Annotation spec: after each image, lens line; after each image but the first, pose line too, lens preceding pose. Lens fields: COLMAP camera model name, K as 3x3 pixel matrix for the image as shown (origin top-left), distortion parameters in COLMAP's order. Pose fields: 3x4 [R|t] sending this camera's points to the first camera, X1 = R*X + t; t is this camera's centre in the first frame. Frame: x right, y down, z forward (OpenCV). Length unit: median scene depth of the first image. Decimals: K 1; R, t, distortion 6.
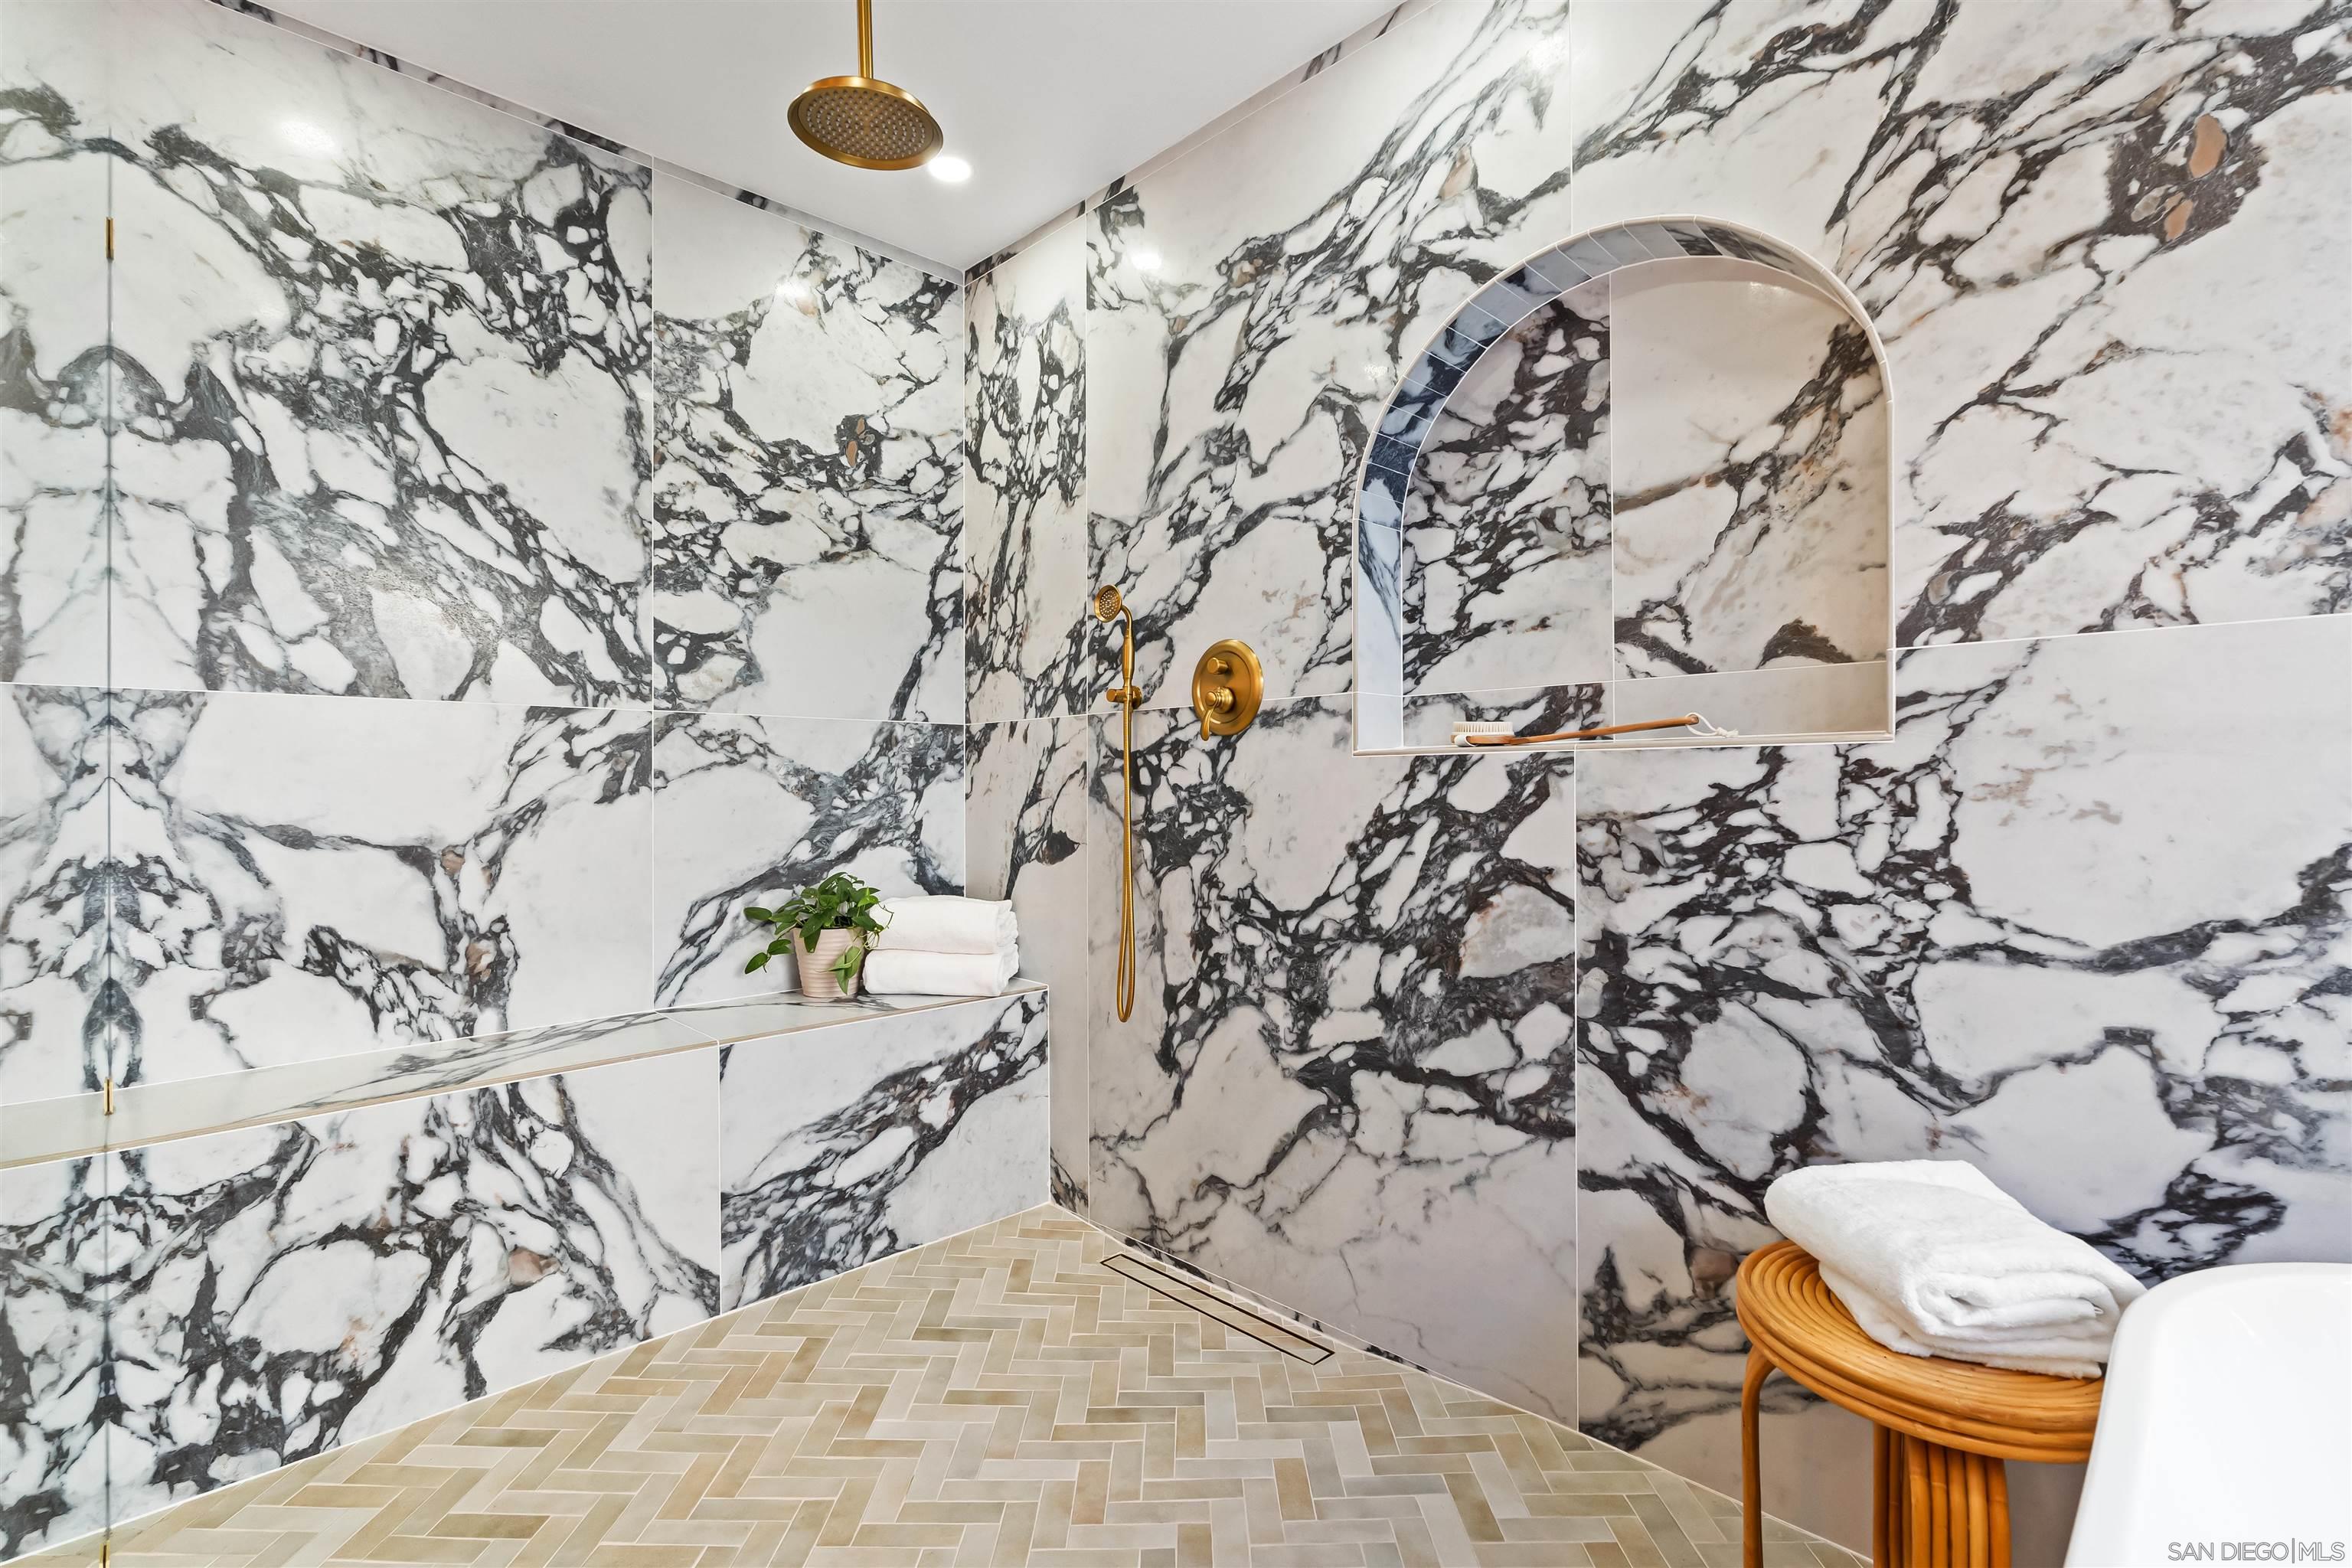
lens RADIAL K [[1065.3, 0, 1182.0], [0, 1065.3, 779.4], [0, 0, 1]] dist [-0.001462, -0.000091]
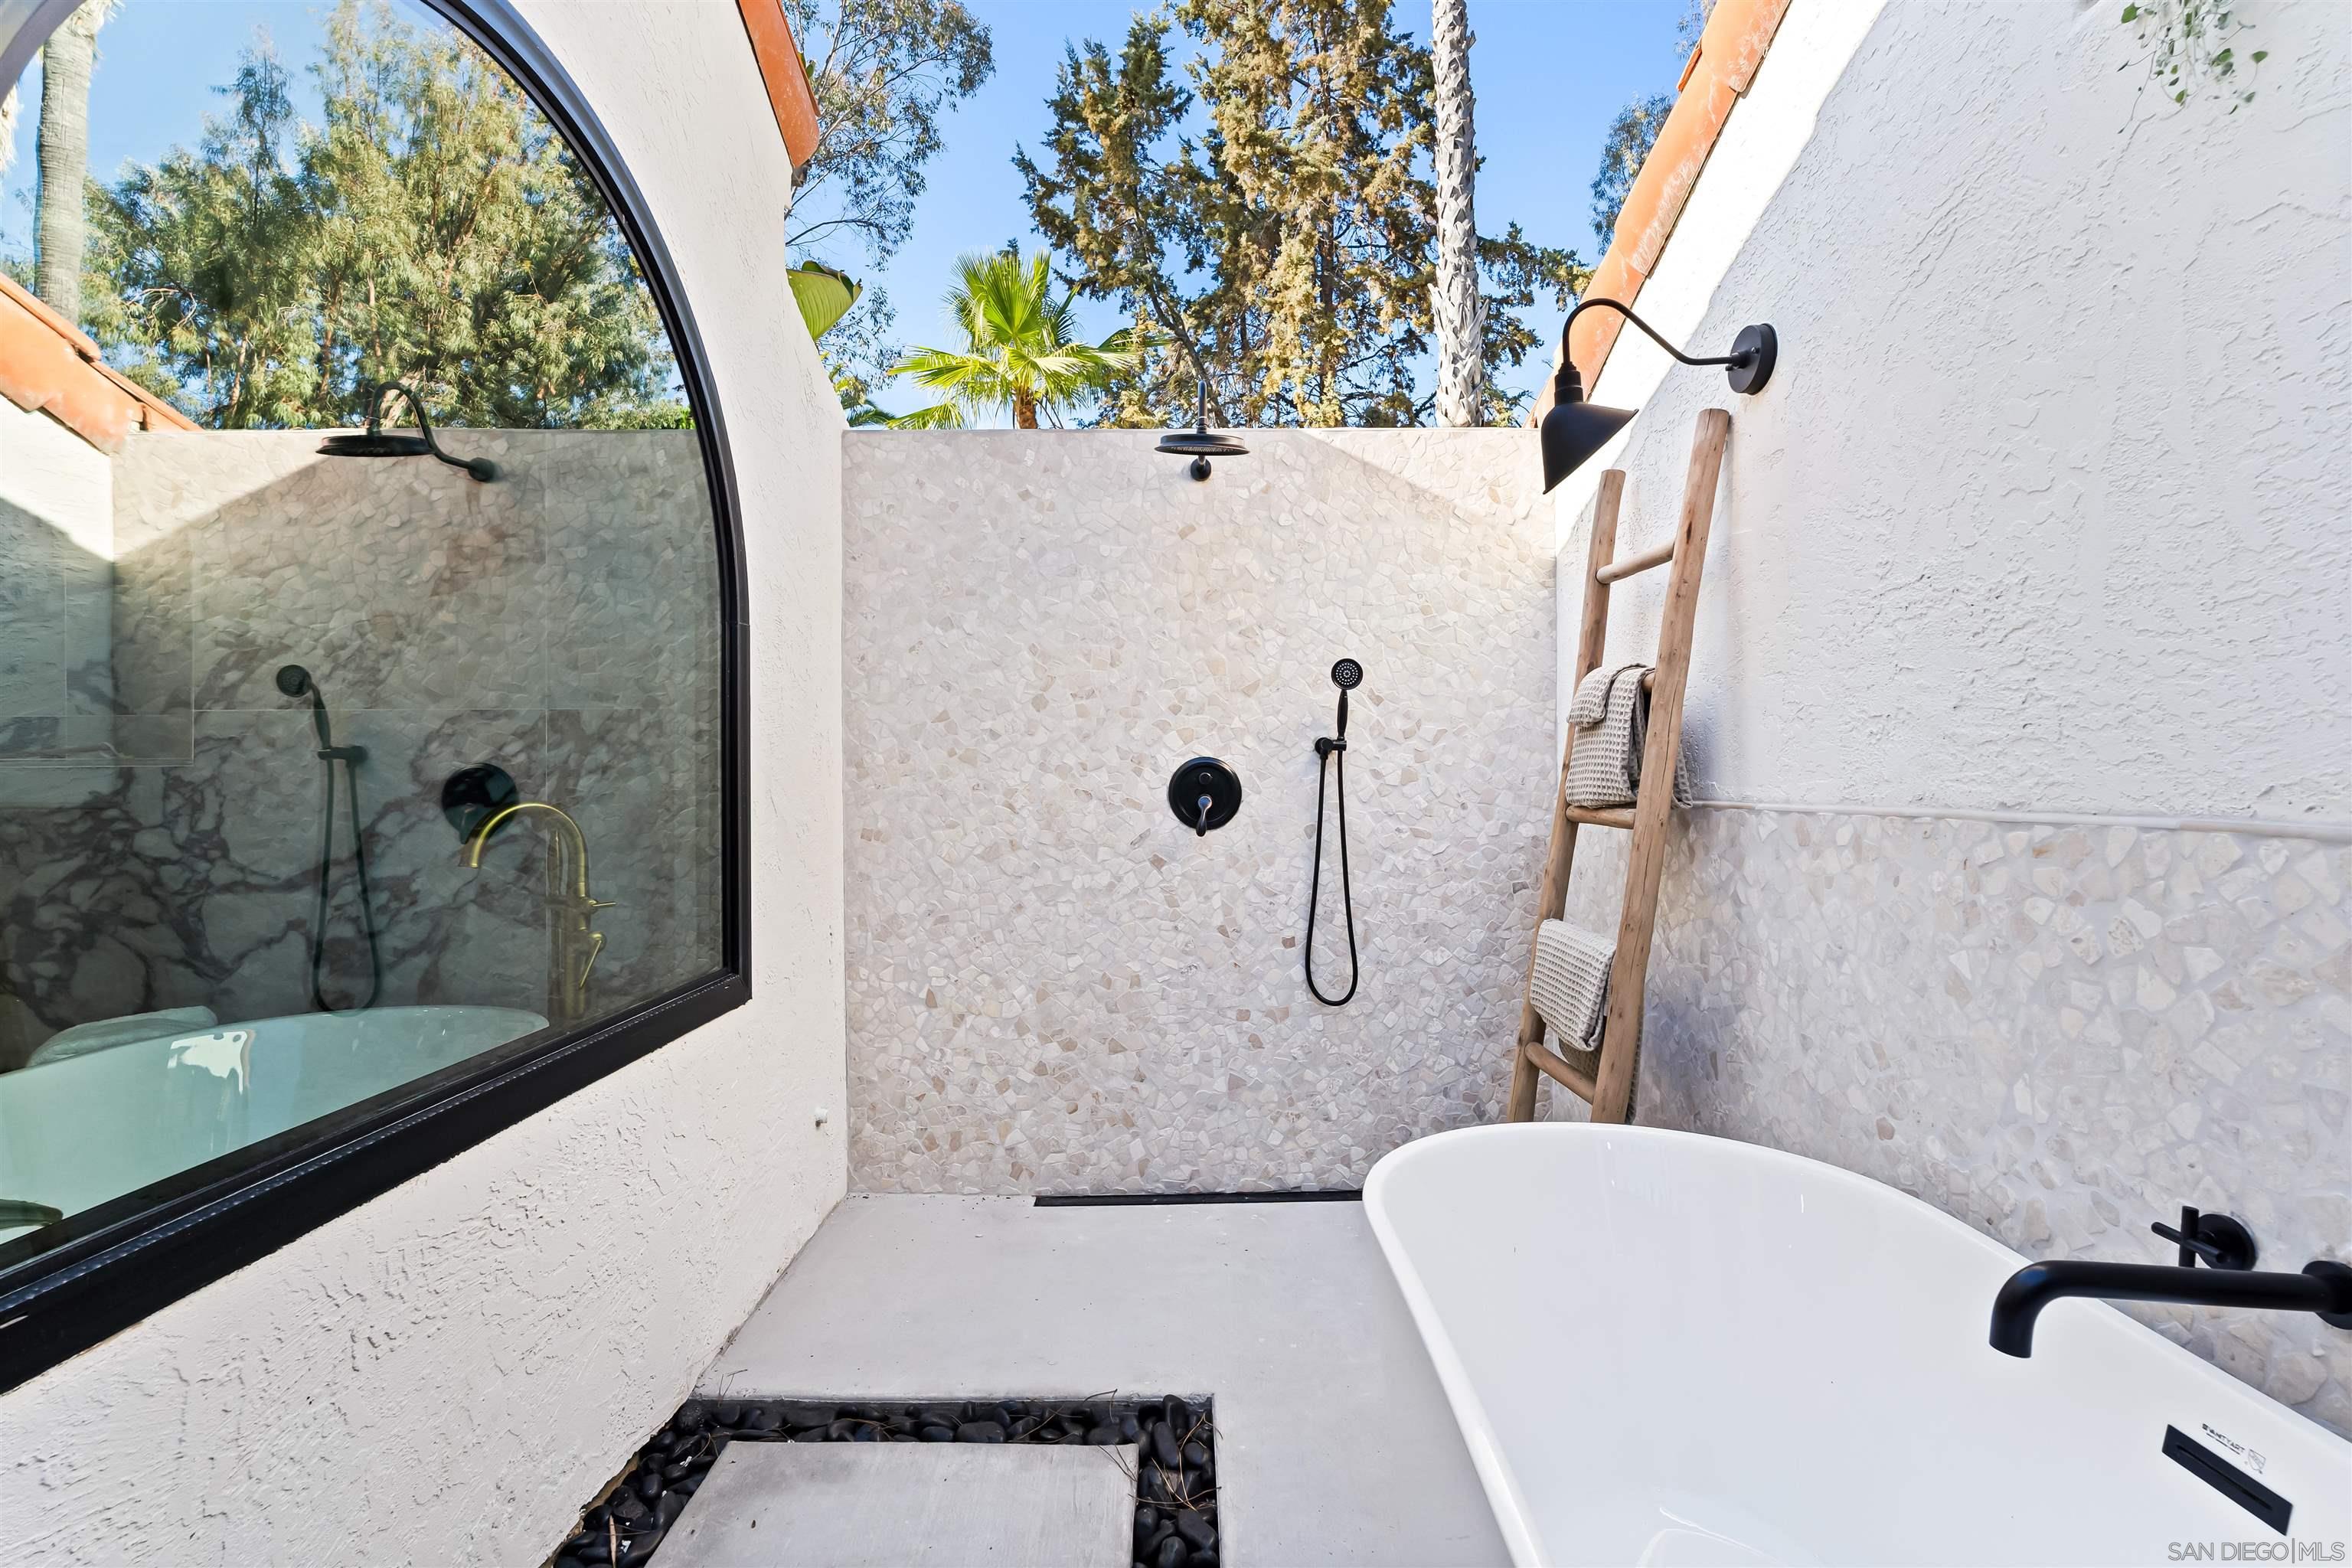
lens RADIAL K [[1053.7, 0, 1180.9], [0, 1053.7, 777.0], [0, 0, 1]] dist [-0.005884, 0.000803]
pose [[0.706439, 0.001308, 0.707773, 0.391354], [-0.000651, 0.999999, -0.001199, -0.011162], [-0.707774, 0.000386, 0.706439, -0.827059]]
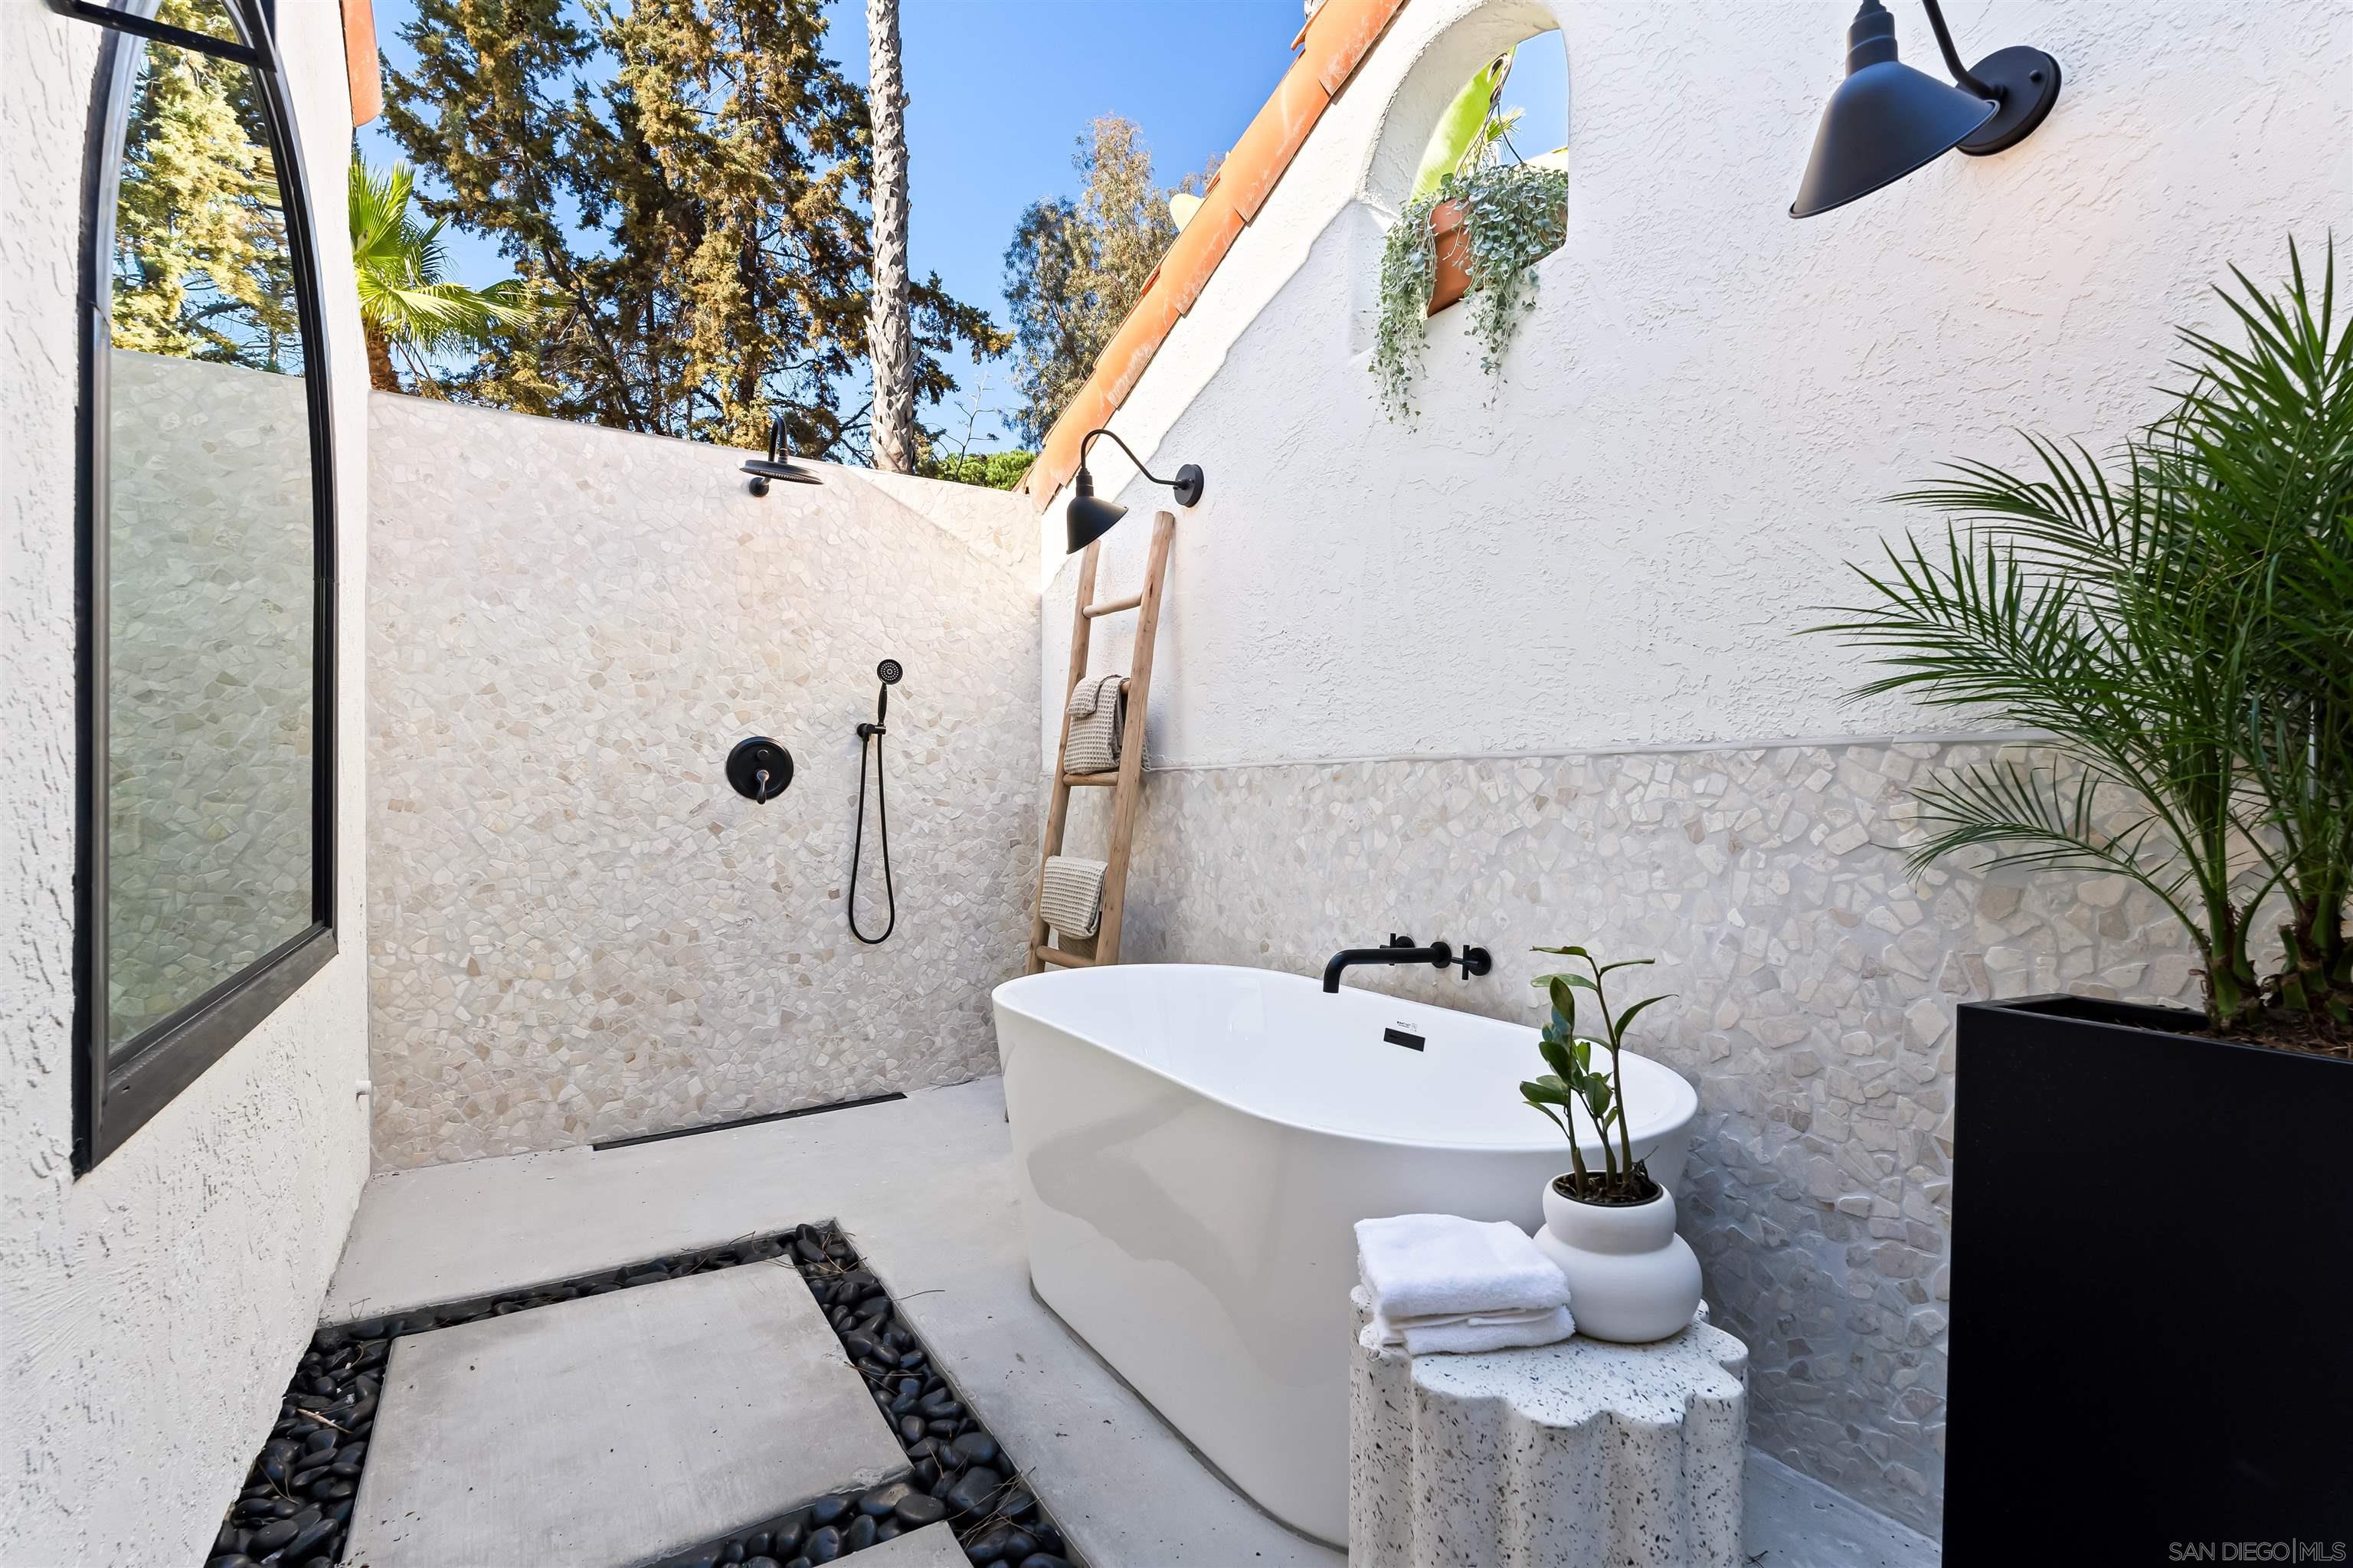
lens RADIAL K [[1055.3, 0, 1170.8], [0, 1055.3, 782.8], [0, 0, 1]] dist [-0.000829, 0.000599]
pose [[0.229445, 0.012770, 0.973238, -0.010155], [-0.001582, 0.999918, -0.012747, 0.049265], [-0.973320, 0.001385, 0.229447, -0.840711]]
